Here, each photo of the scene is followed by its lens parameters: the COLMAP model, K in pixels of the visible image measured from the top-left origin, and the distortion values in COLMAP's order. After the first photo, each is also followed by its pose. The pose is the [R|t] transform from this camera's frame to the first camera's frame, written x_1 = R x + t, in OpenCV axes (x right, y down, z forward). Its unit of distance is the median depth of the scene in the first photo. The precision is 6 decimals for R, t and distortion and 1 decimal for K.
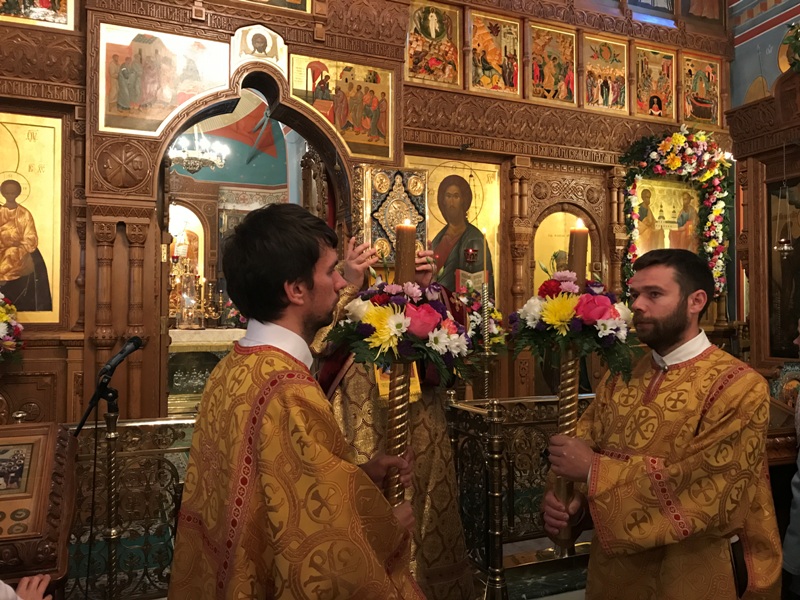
lens RADIAL K [[656.3, 0, 399.5], [0, 656.3, 301.2], [0, 0, 1]] dist [0.005566, -0.010330]
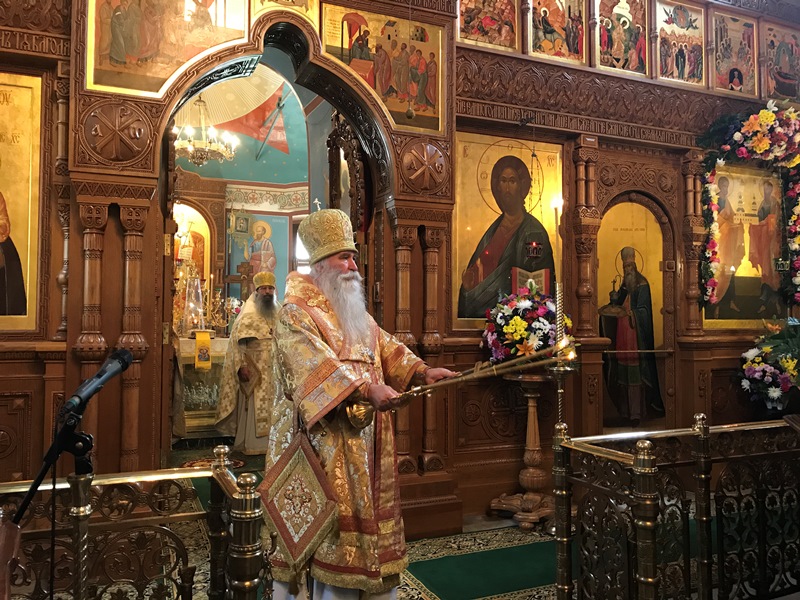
lens RADIAL K [[656.3, 0, 400.5], [0, 656.3, 299.7], [0, 0, 1]] dist [0.005566, -0.010330]
pose [[0.999997, 0.000657, -0.002182, -0.057773], [-0.000692, 0.999873, -0.015939, 0.006513], [0.002172, 0.015940, 0.999871, 0.160512]]
